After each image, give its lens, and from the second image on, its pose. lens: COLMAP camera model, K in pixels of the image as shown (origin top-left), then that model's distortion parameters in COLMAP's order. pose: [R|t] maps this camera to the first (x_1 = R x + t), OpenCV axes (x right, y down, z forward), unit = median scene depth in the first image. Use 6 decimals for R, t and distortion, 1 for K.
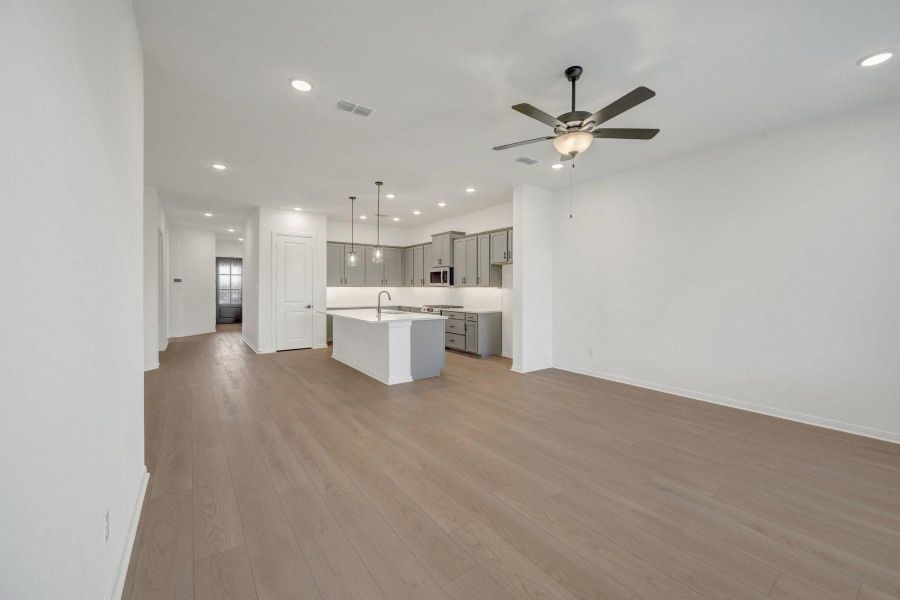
lens RADIAL K [[359.0, 0, 456.2], [0, 359.0, 293.6], [0, 0, 1]] dist [-0.000751, -0.000221]
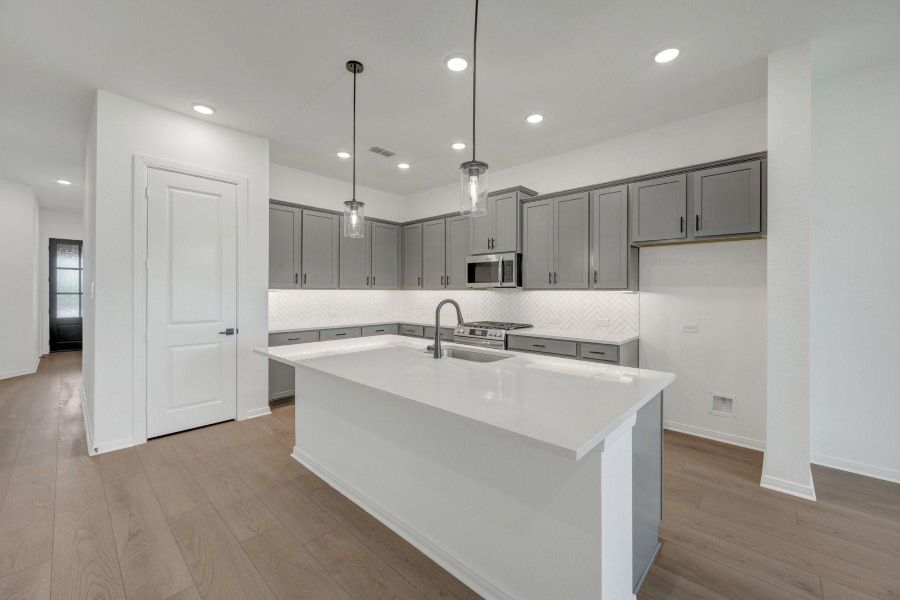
lens RADIAL K [[359.0, 0, 456.2], [0, 359.0, 293.6], [0, 0, 1]] dist [-0.000751, -0.000221]
pose [[0.981170, -0.001344, 0.193143, -0.207921], [0.002745, 0.999972, -0.006986, -0.009247], [-0.193128, 0.007385, 0.981146, 0.478245]]
